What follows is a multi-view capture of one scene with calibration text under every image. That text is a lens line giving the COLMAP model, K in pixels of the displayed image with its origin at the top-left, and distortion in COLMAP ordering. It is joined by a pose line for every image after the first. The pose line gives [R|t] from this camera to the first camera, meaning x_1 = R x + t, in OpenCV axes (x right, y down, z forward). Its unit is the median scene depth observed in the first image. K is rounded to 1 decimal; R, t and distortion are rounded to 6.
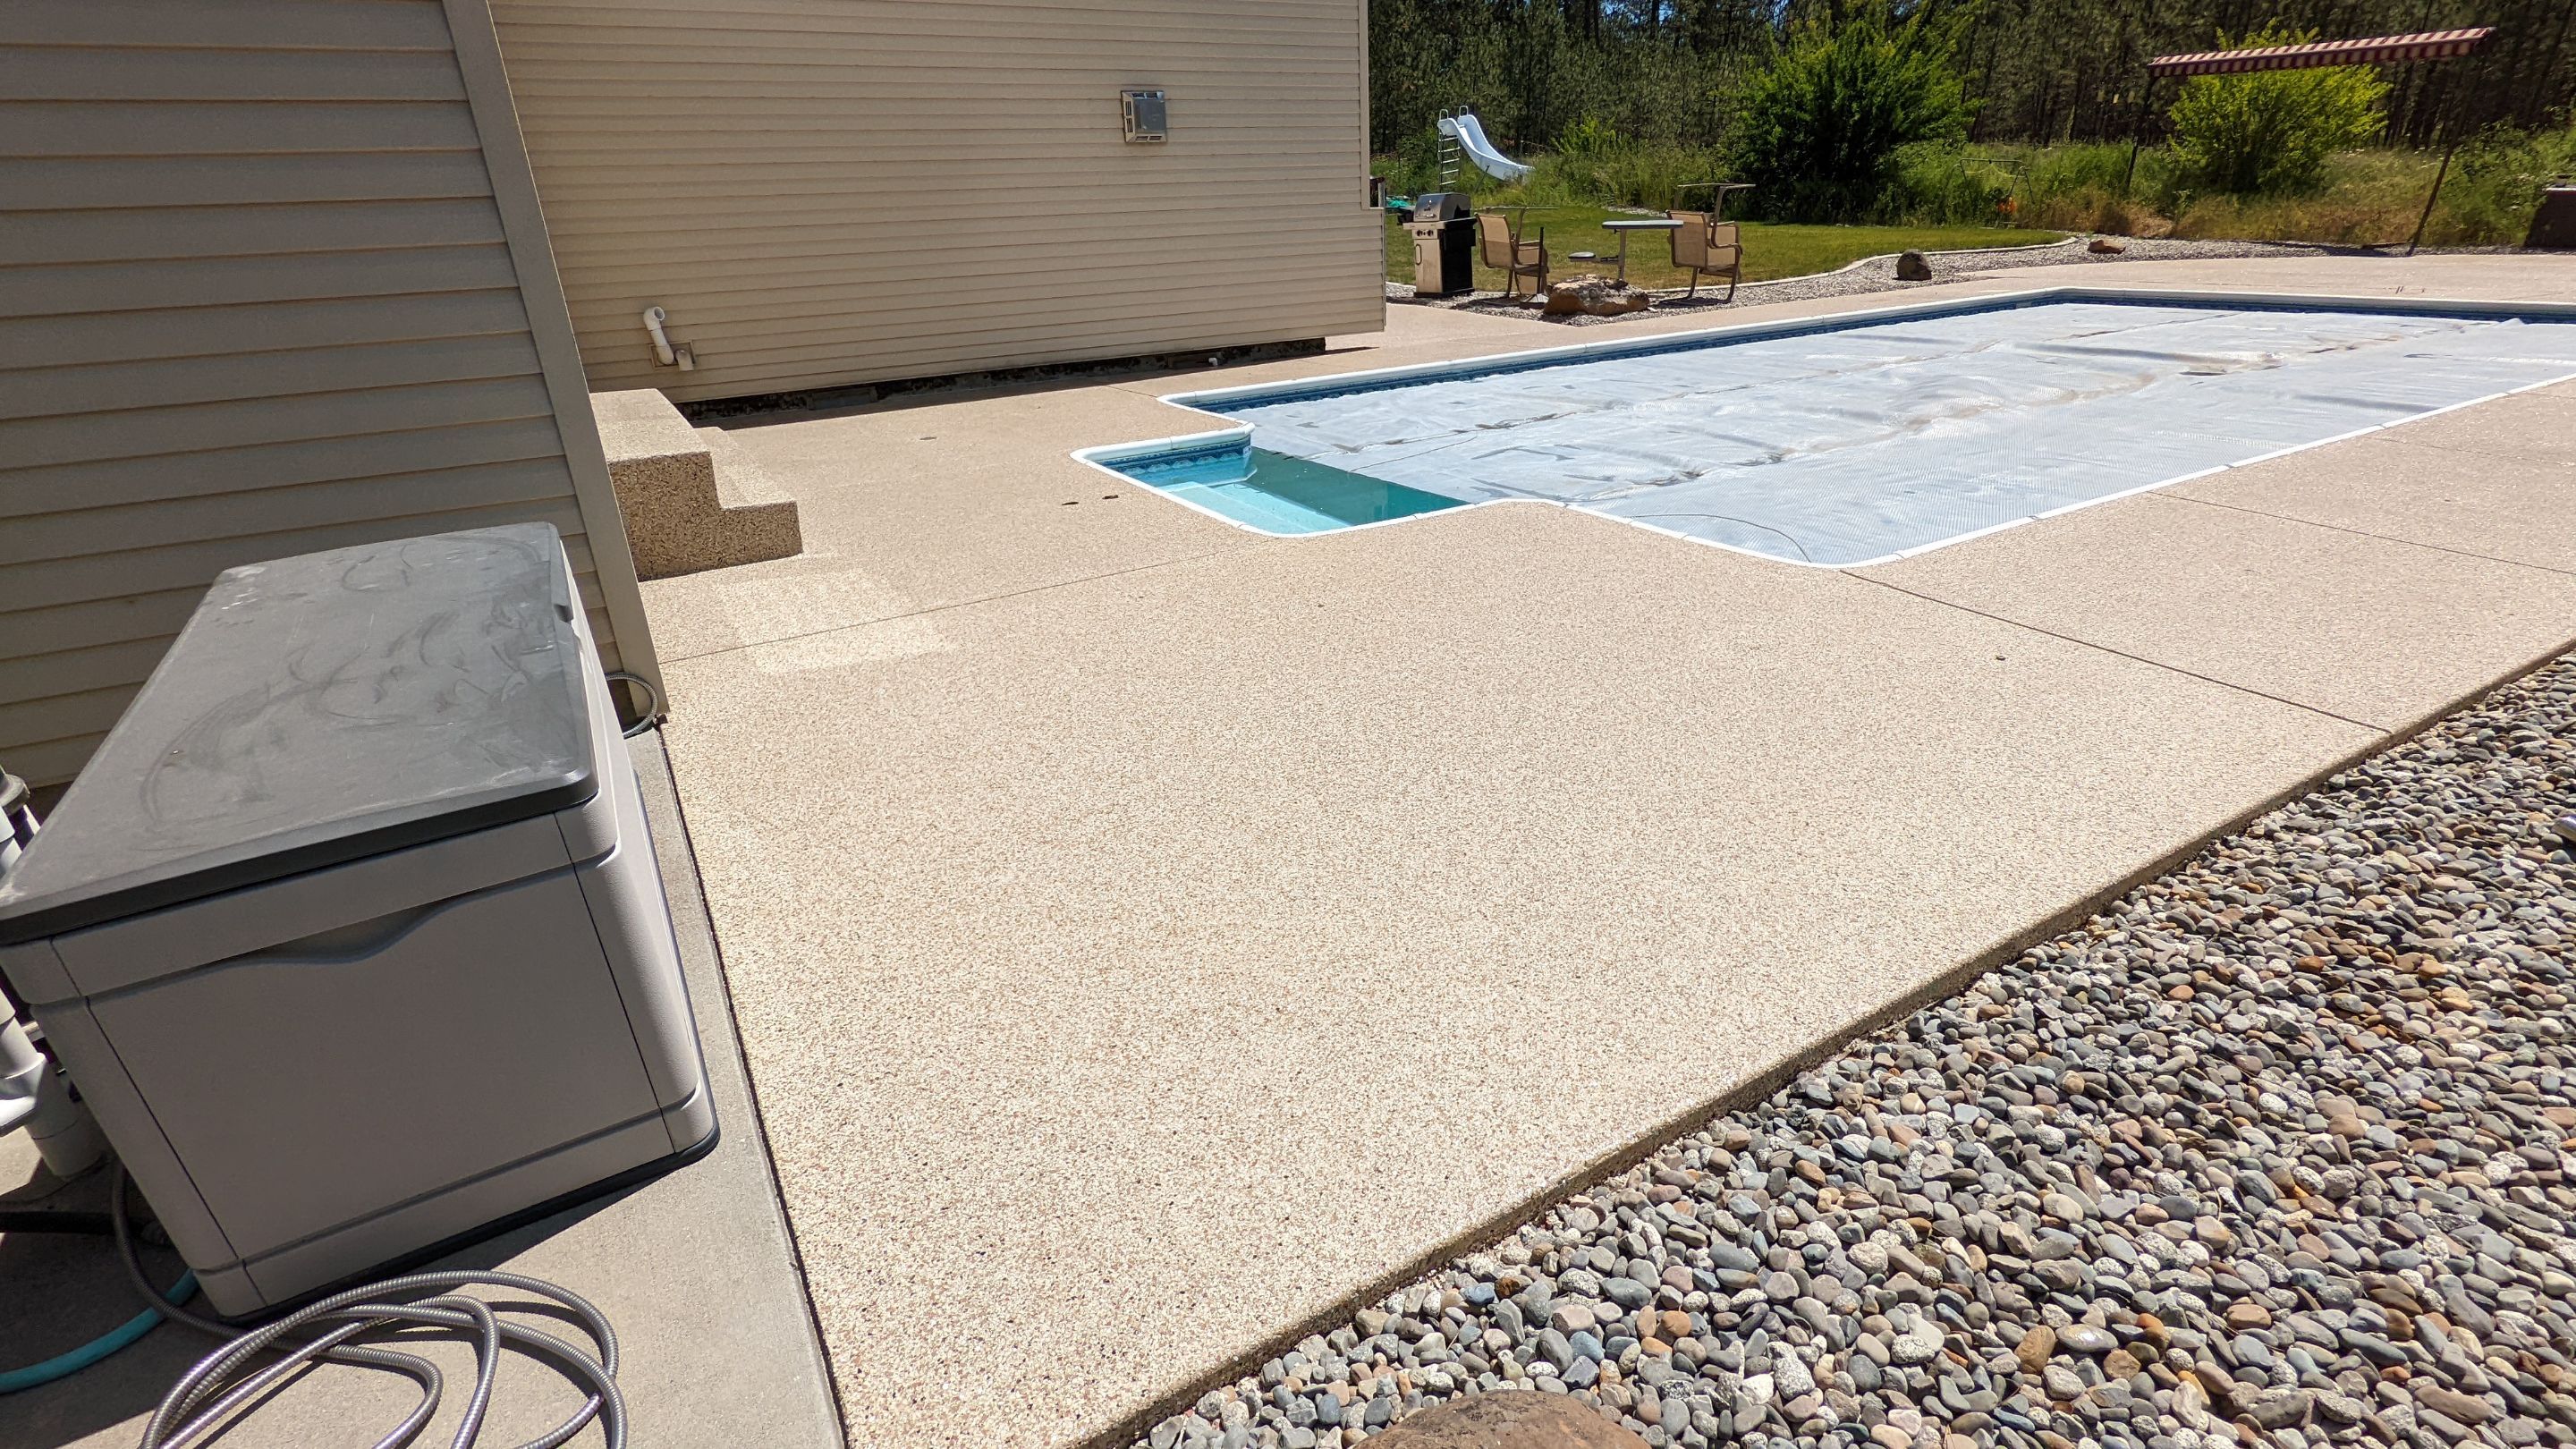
lens RADIAL K [[1225.0, 0, 1291.1], [0, 1225.0, 730.0], [0, 0, 1]] dist [0.001734, 0.002727]
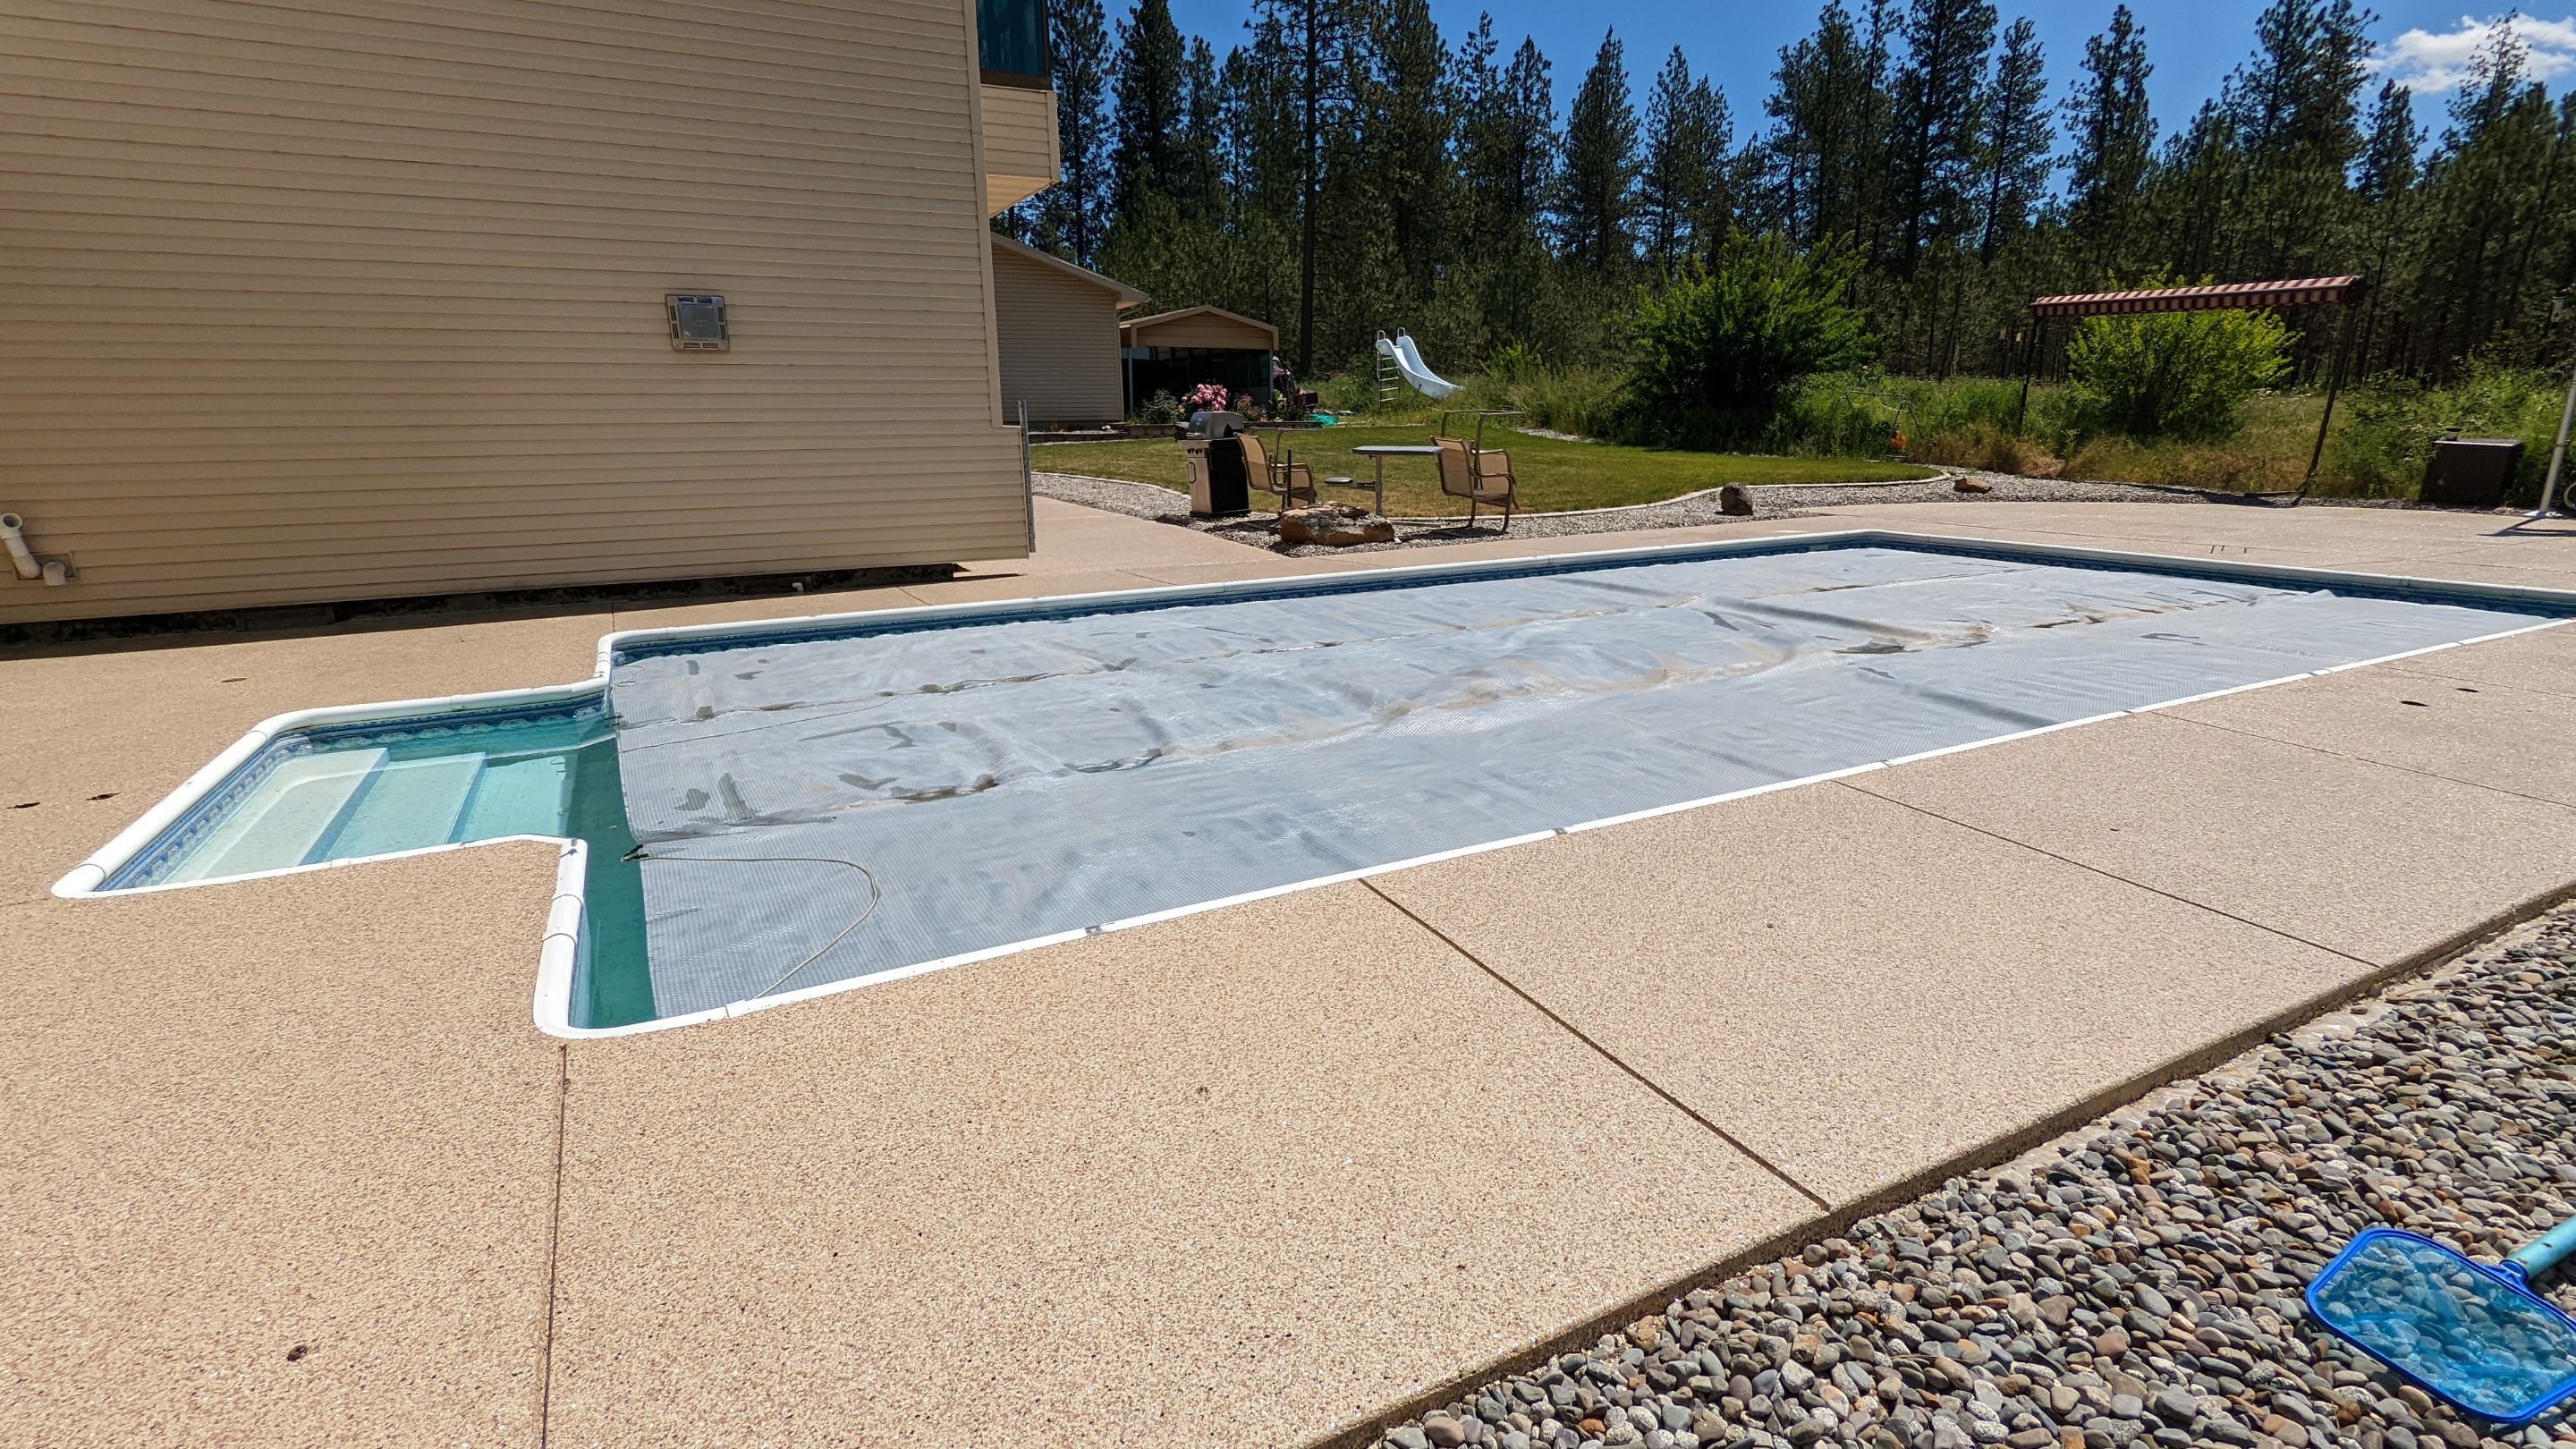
lens RADIAL K [[1225.0, 0, 1291.1], [0, 1225.0, 730.0], [0, 0, 1]] dist [0.001734, 0.002727]
pose [[0.998424, 0.038209, -0.041098, 0.202381], [-0.043991, 0.987632, -0.150494, -0.051140], [0.034840, 0.152065, 0.987756, 0.098956]]
